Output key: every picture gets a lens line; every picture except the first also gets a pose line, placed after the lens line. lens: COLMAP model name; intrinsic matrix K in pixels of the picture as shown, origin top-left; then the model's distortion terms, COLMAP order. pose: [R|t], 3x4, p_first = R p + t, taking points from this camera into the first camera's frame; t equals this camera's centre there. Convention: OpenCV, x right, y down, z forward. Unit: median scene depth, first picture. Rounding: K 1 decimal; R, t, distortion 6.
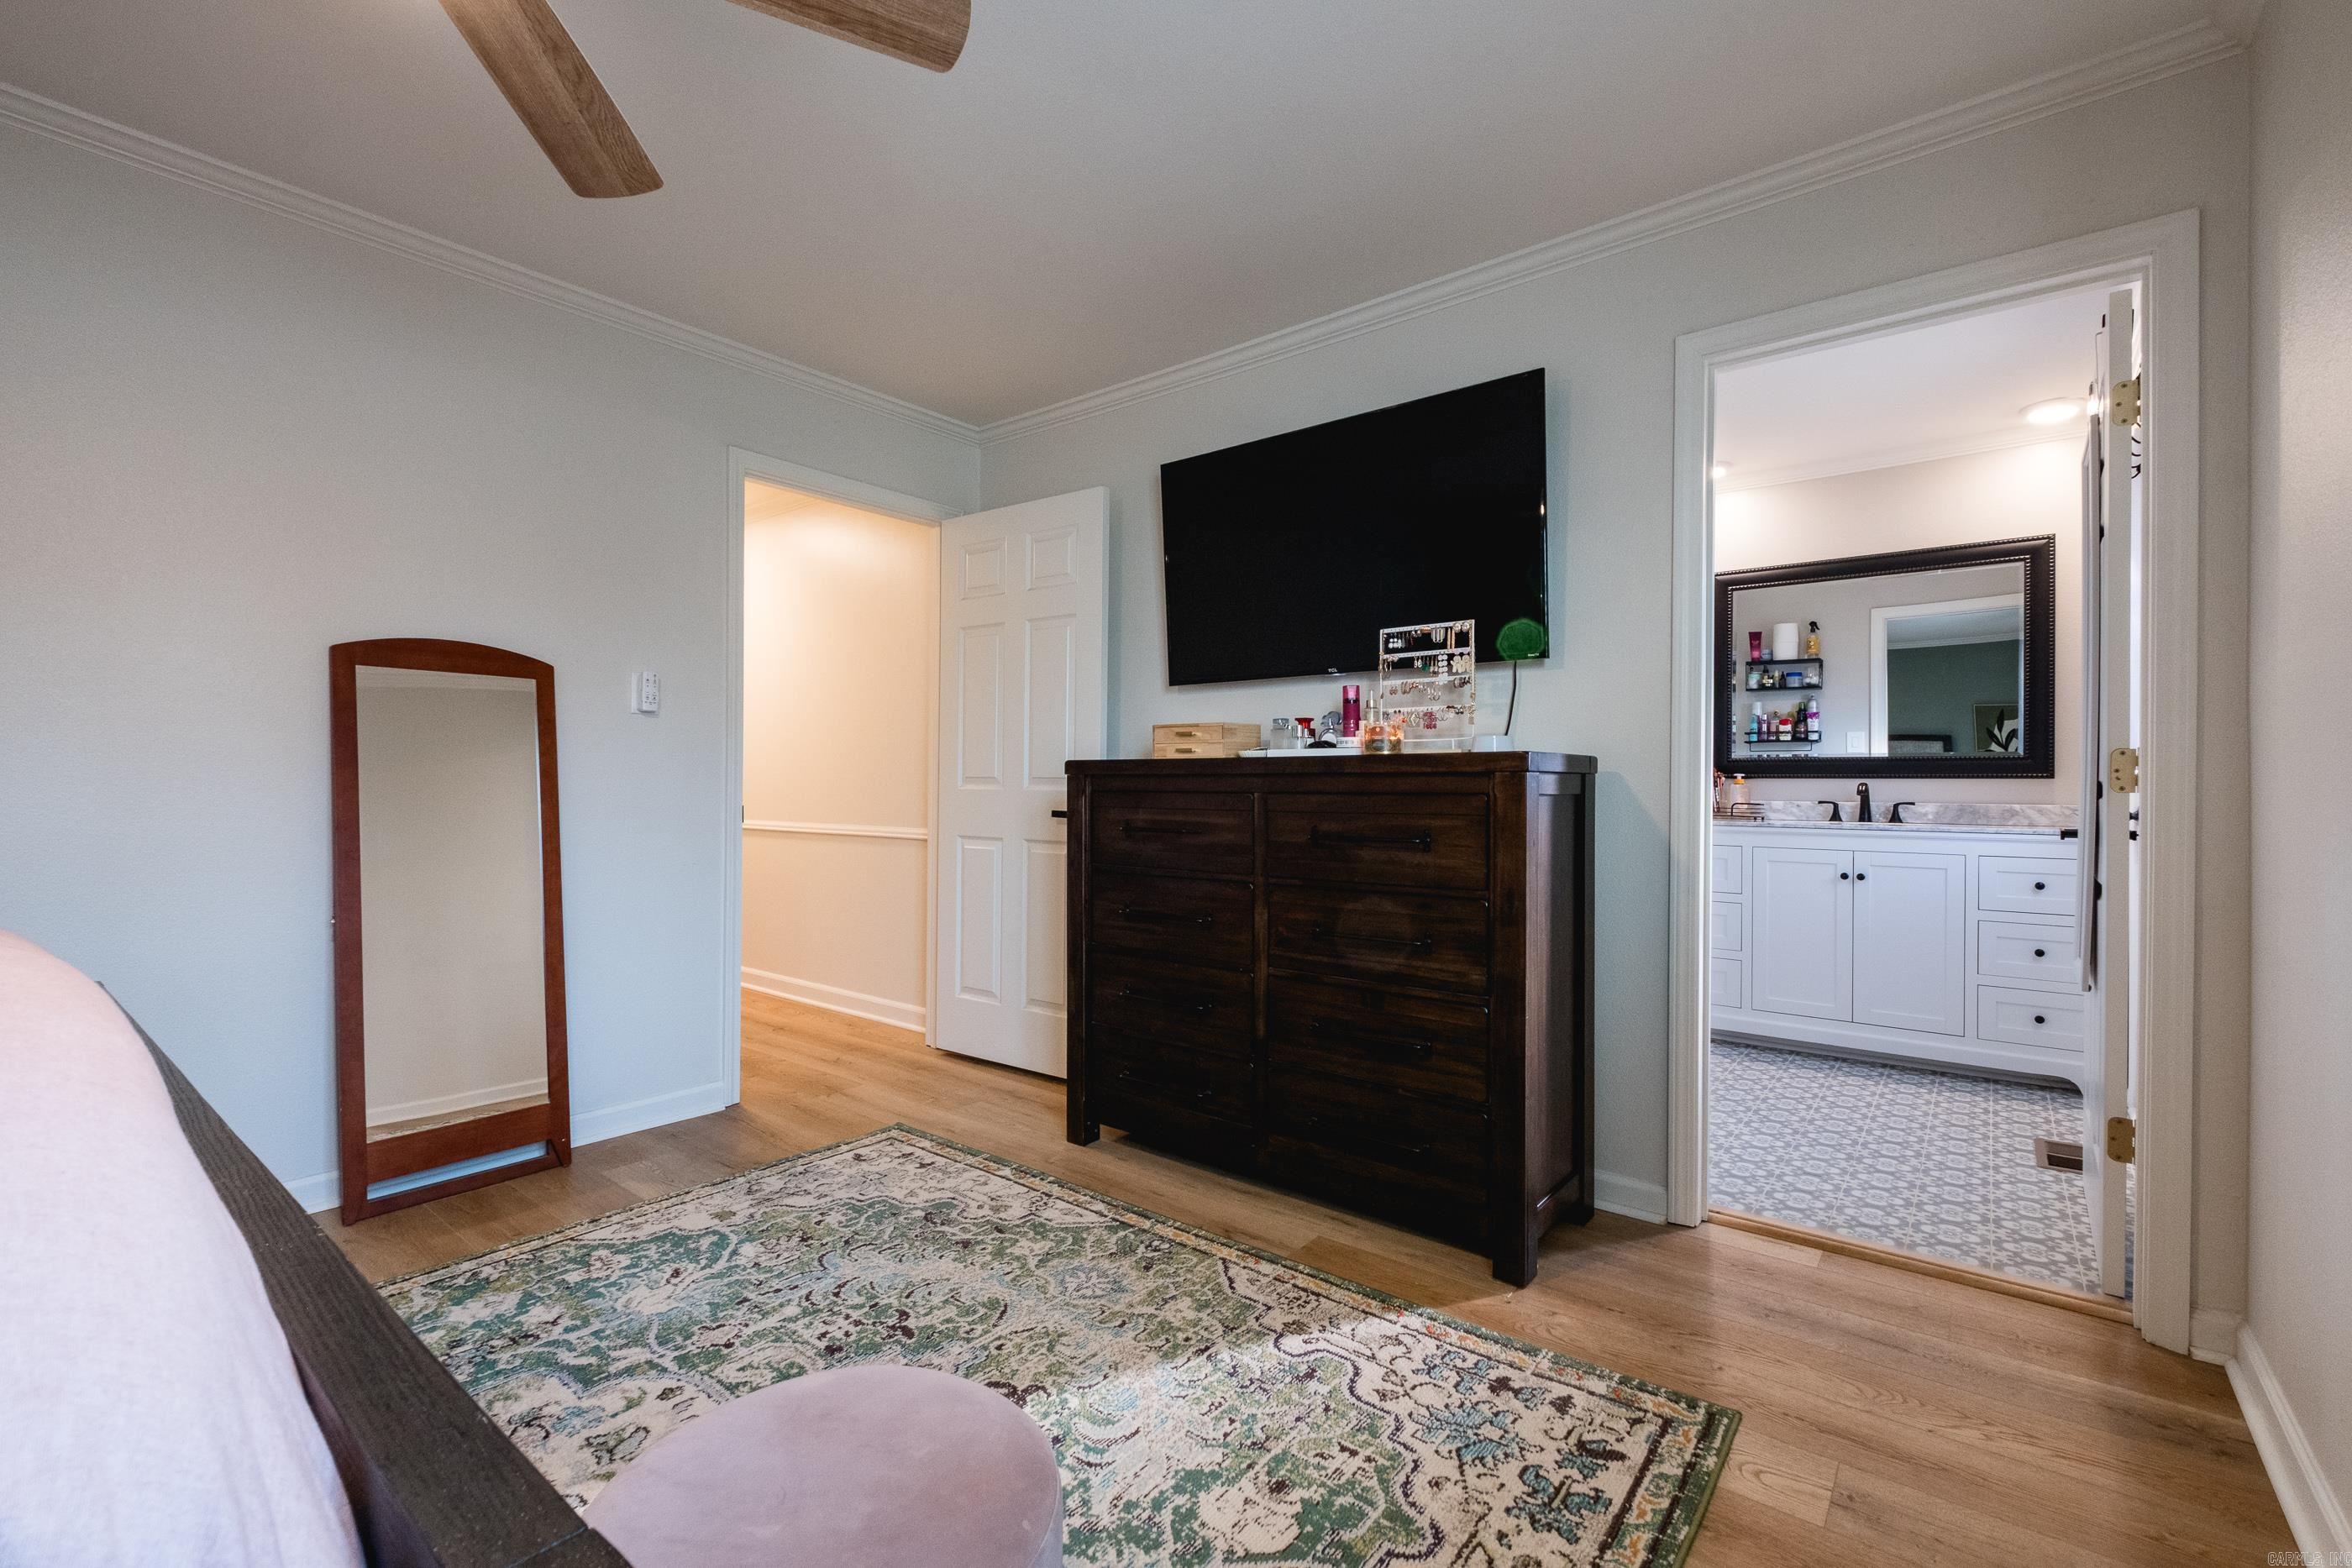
lens RADIAL K [[1050.2, 0, 1174.6], [0, 1050.2, 784.9], [0, 0, 1]] dist [0.005083, -0.003369]
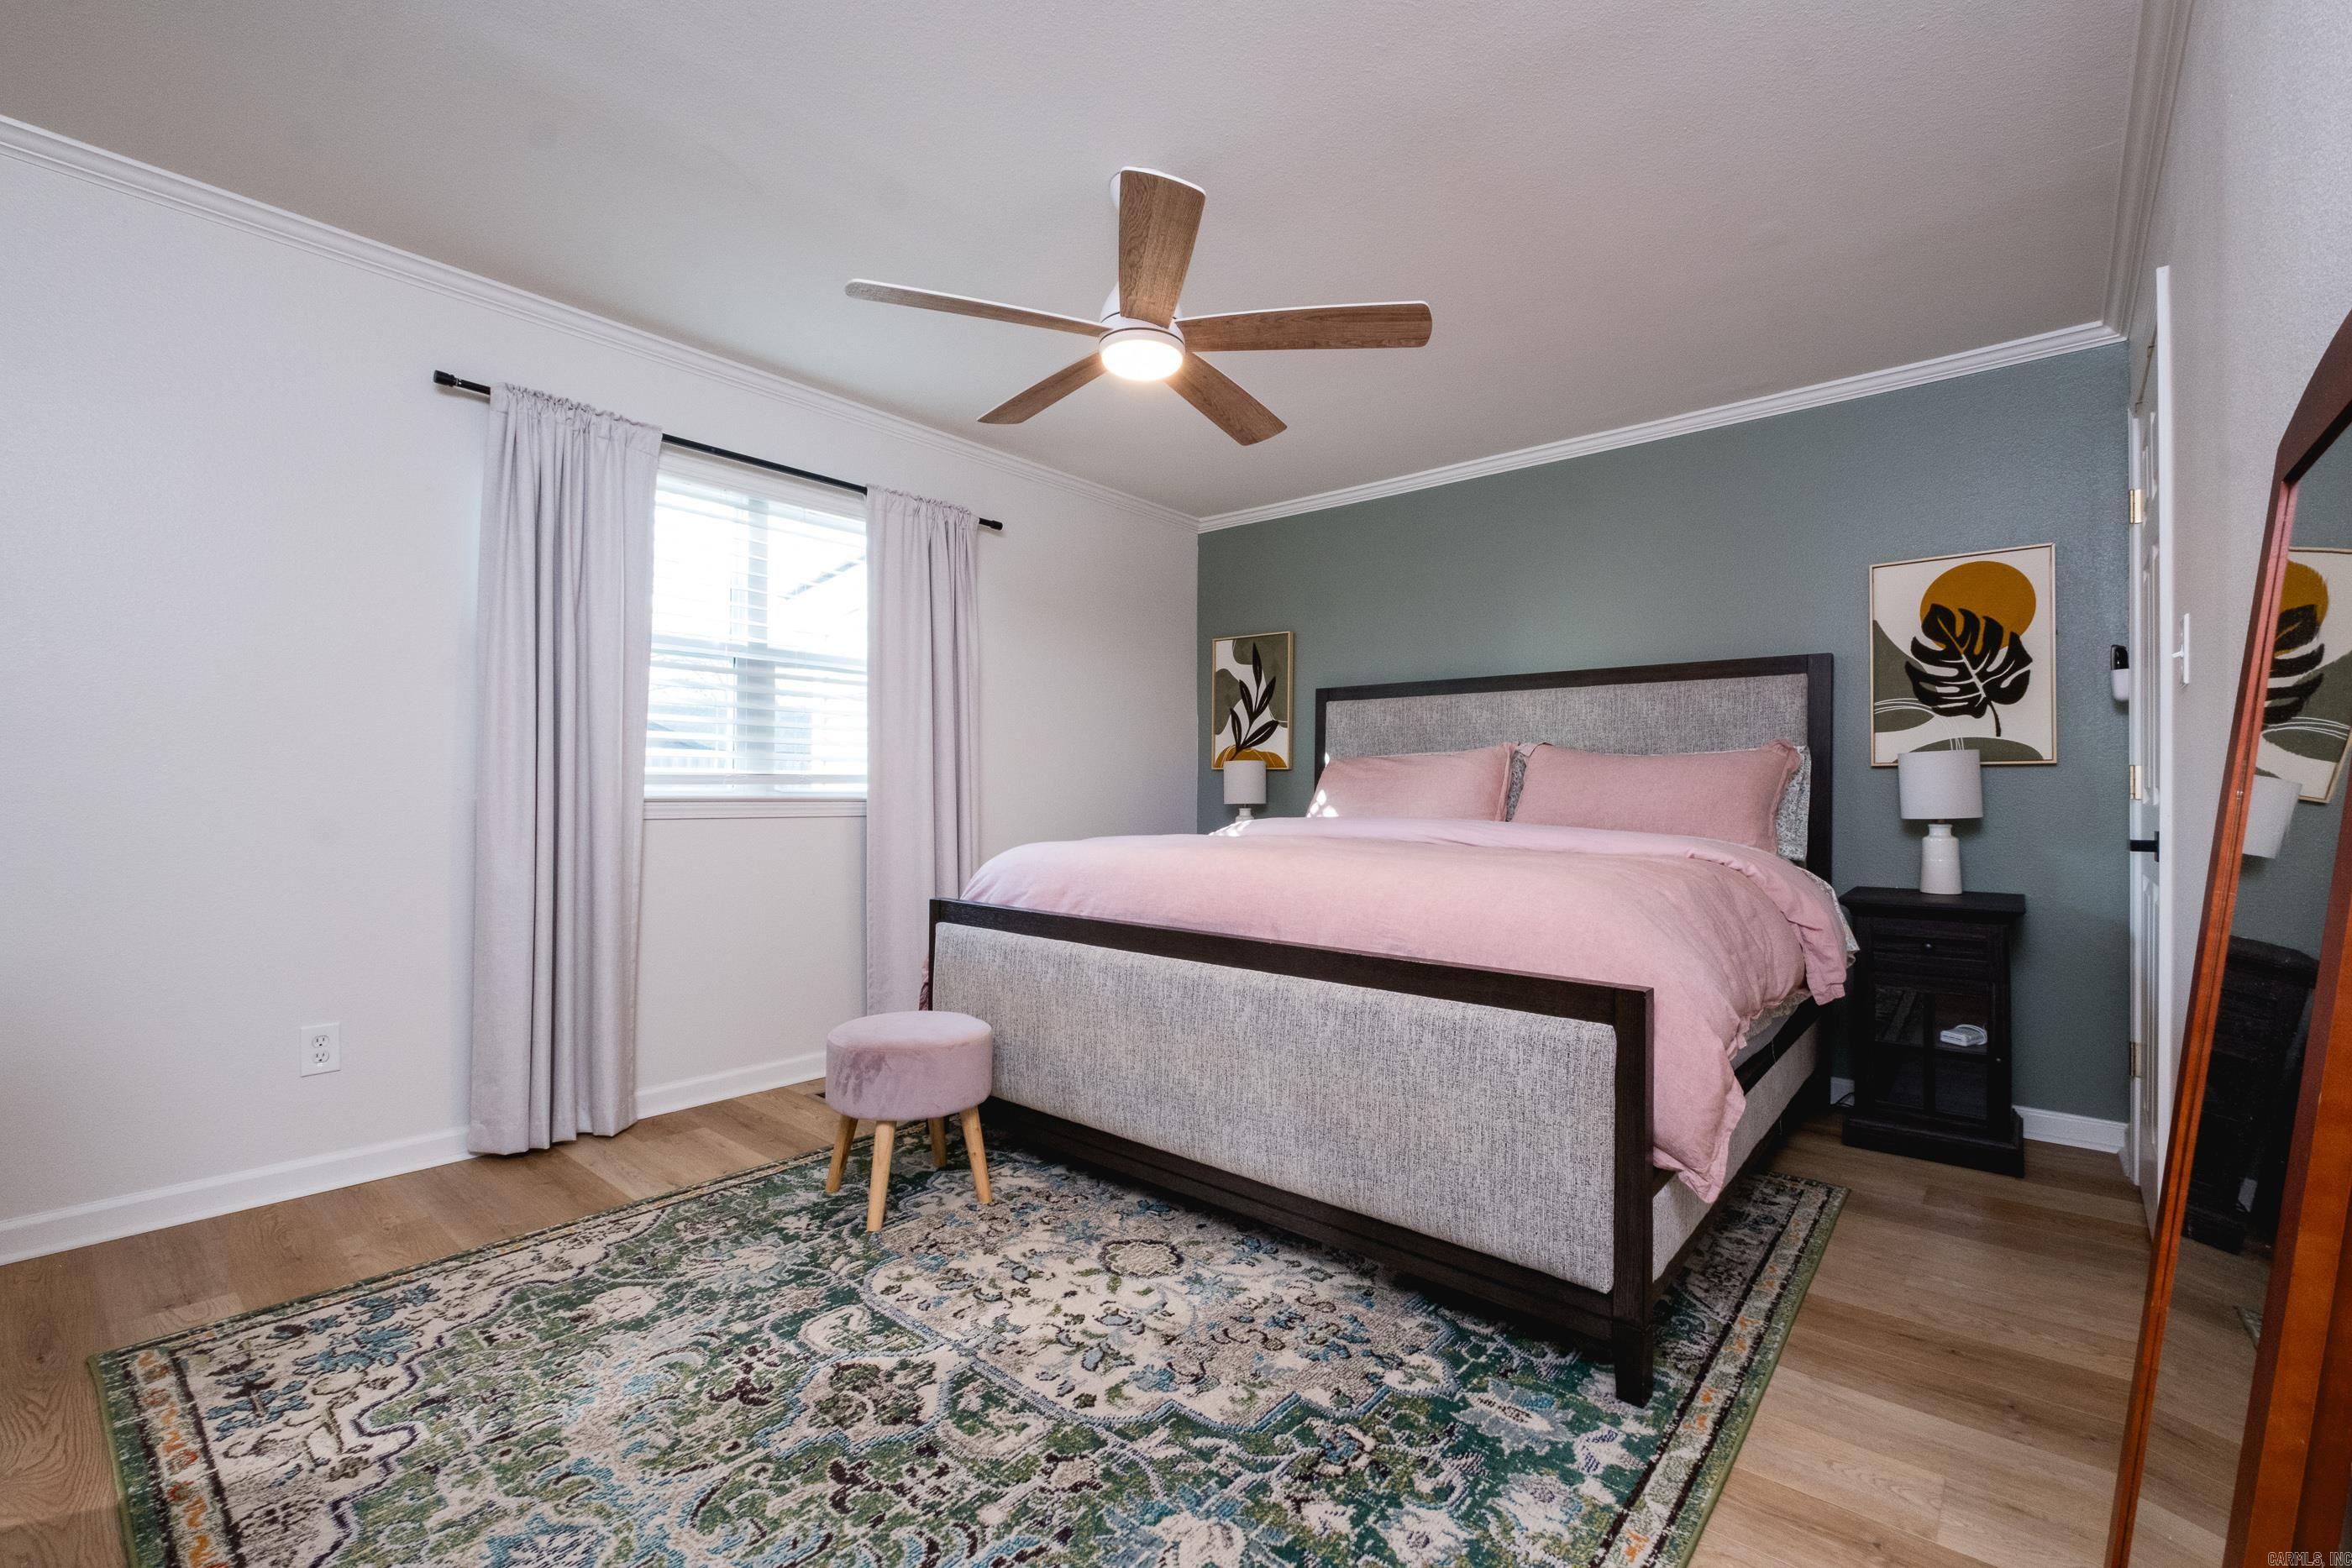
lens RADIAL K [[1050.2, 0, 1178.3], [0, 1050.2, 787.6], [0, 0, 1]] dist [0.005083, -0.003369]
pose [[-0.999592, -0.013965, 0.024923, -0.540504], [-0.014113, 0.999884, -0.005767, 0.000015], [-0.024840, -0.006116, -0.999673, 1.848165]]
